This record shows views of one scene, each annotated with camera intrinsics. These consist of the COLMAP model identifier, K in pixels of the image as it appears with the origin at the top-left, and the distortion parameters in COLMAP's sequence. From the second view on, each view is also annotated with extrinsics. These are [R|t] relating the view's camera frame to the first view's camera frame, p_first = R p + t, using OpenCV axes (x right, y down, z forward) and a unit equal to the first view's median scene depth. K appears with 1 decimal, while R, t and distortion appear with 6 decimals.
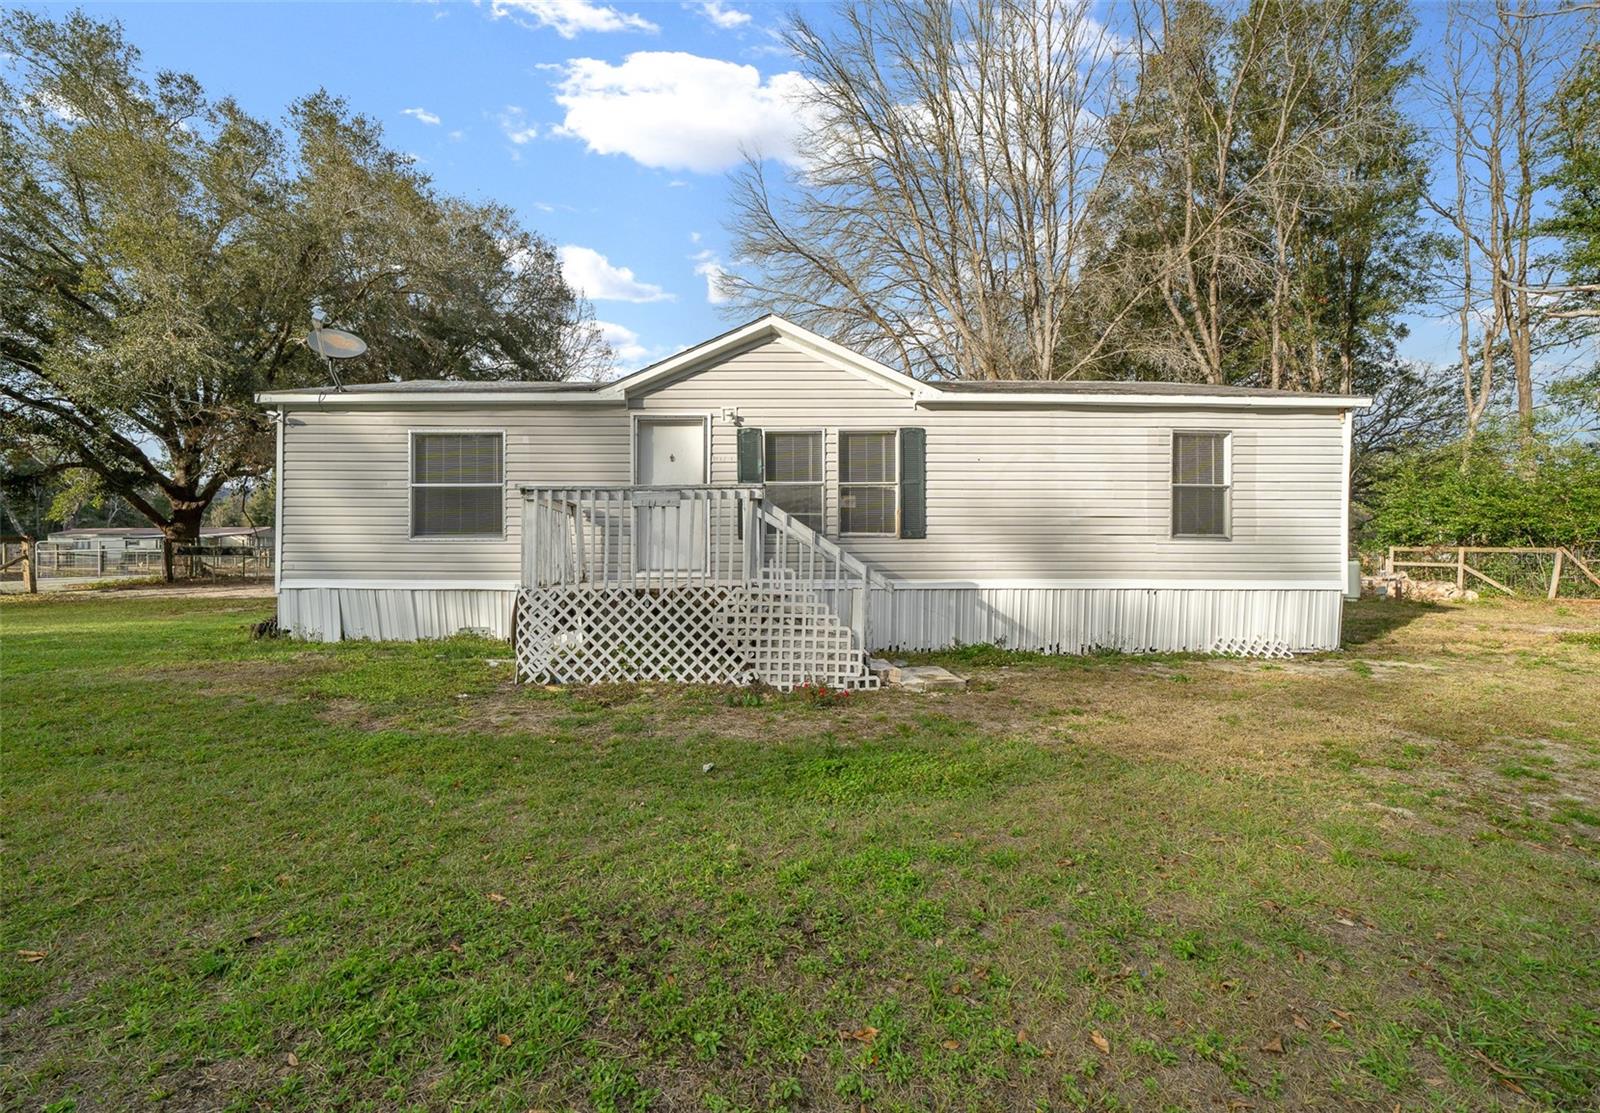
lens RADIAL K [[577.7, 0, 808.1], [0, 577.7, 565.2], [0, 0, 1]] dist [-0.011649, -0.000022]
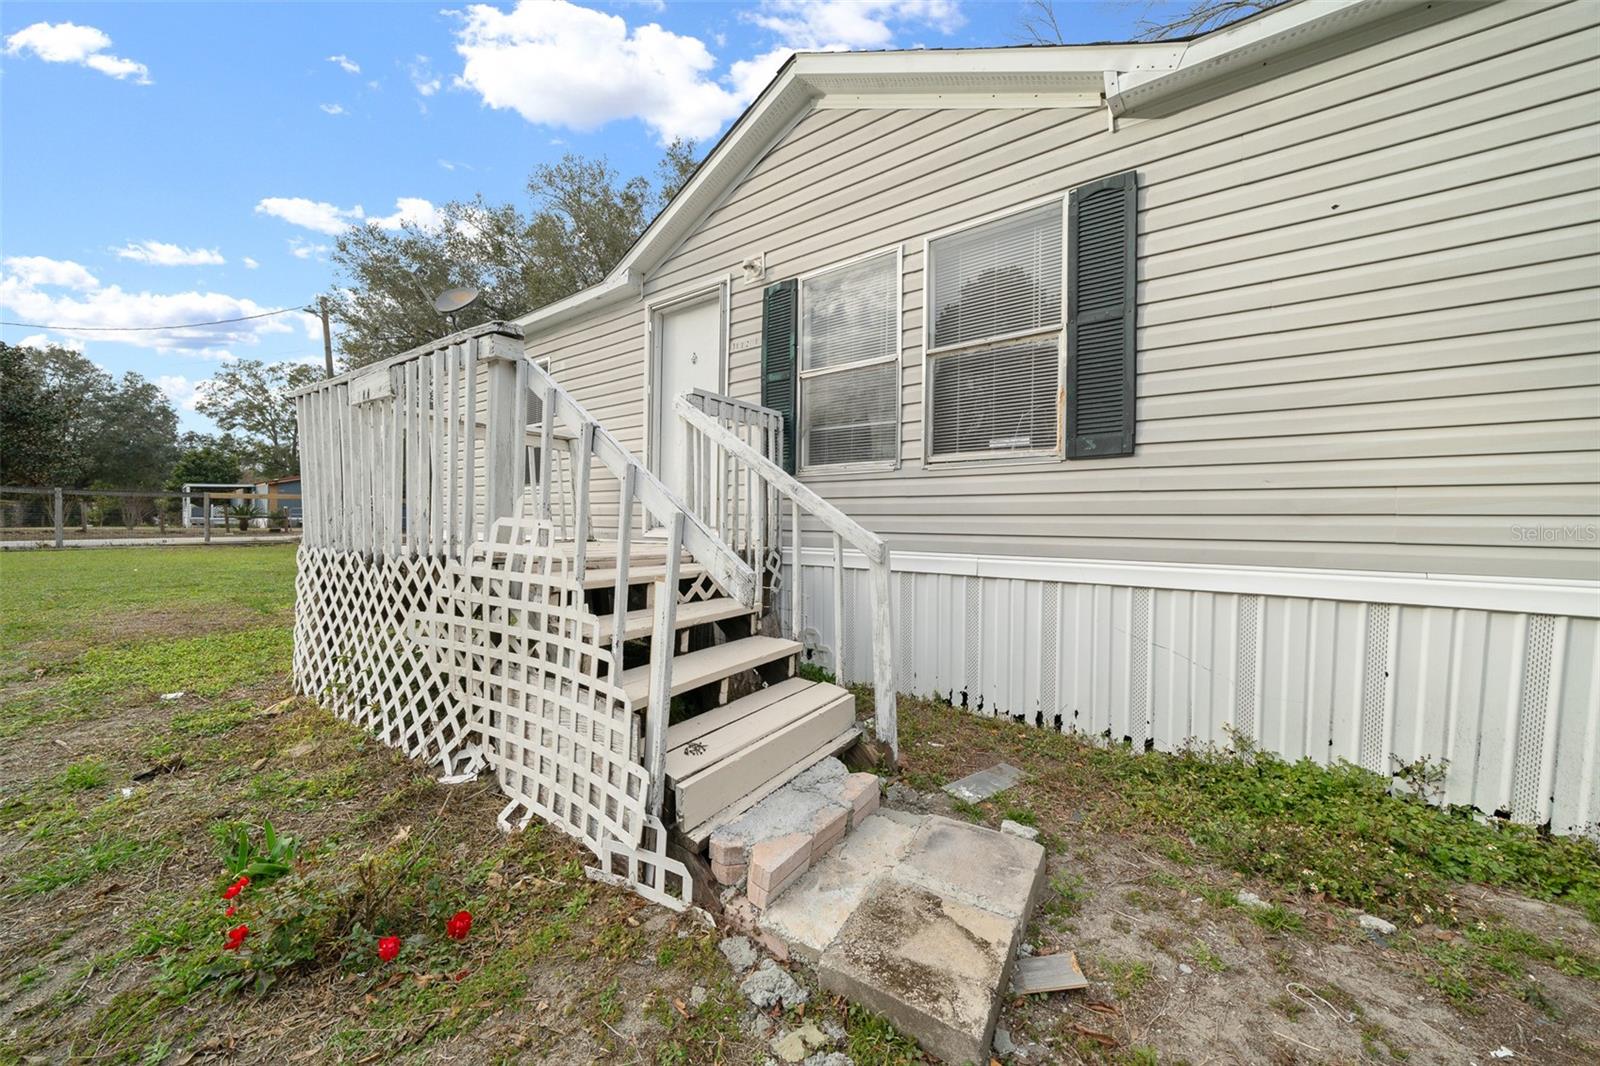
lens RADIAL K [[557.9, 0, 794.9], [0, 557.9, 531.1], [0, 0, 1]] dist [-0.002250, 0.000026]
pose [[0.799910, 0.018121, -0.599847, 0.245284], [-0.018886, 0.999809, 0.005019, 0.006253], [0.599823, 0.007315, 0.800099, 0.564951]]
